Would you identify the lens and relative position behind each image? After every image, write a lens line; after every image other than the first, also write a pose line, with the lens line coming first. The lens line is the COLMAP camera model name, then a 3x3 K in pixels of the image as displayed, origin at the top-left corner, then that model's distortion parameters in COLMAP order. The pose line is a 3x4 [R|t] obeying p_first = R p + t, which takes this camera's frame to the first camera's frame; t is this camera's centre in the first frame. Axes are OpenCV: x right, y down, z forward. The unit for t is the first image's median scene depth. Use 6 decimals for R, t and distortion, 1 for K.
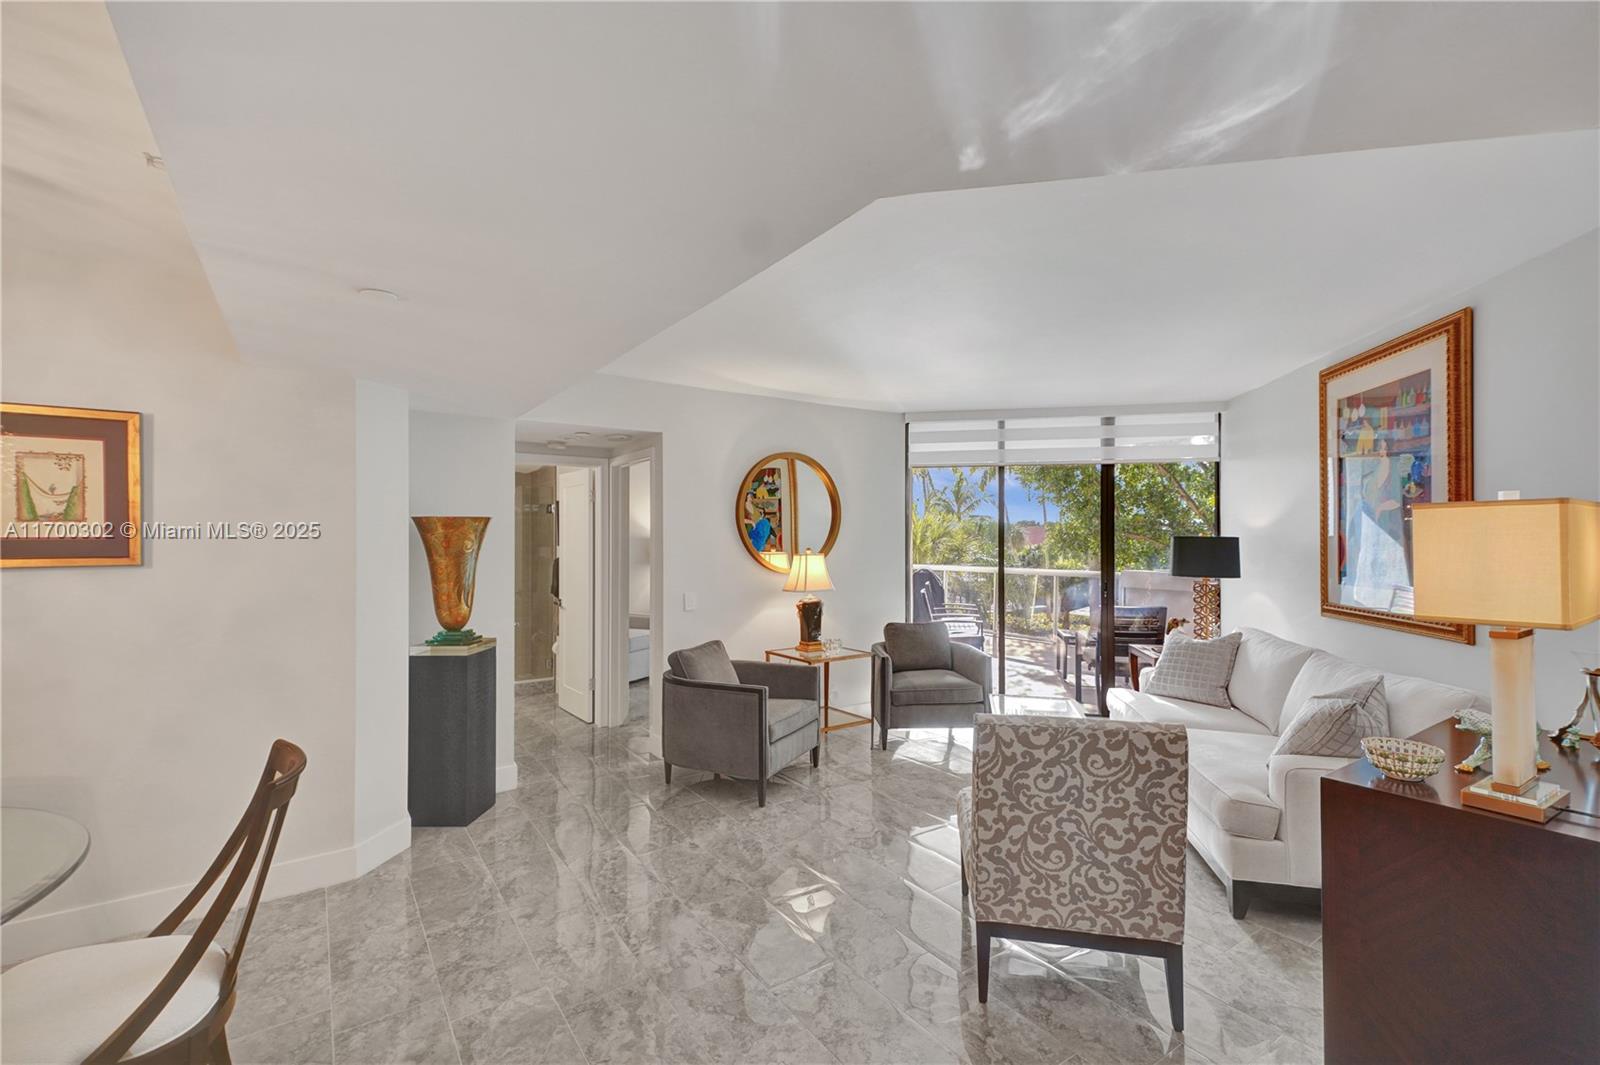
lens RADIAL K [[711.7, 0, 810.2], [0, 711.7, 537.1], [0, 0, 1]] dist [-0.010655, 0.005588]
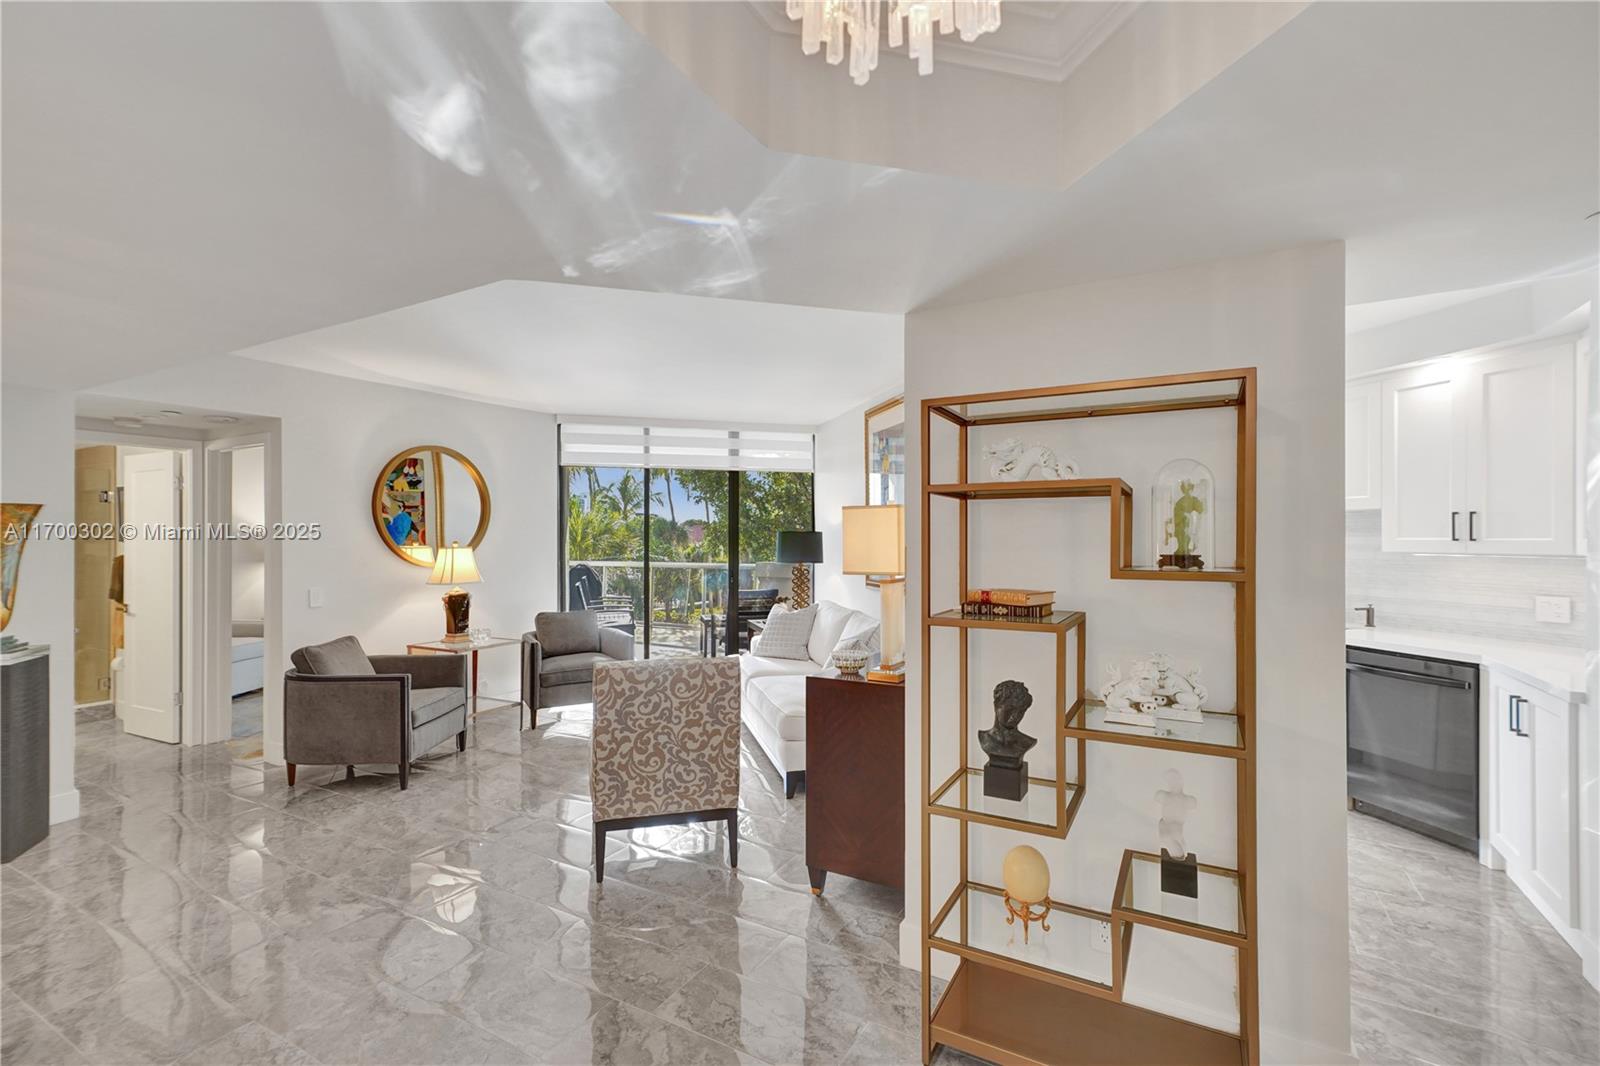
lens RADIAL K [[711.7, 0, 804.4], [0, 711.7, 534.4], [0, 0, 1]] dist [-0.010655, 0.005588]
pose [[0.899848, 0.003049, 0.436193, 0.004484], [-0.002320, 0.999995, -0.002202, 0.006993], [-0.436198, 0.000969, 0.899850, -0.145361]]
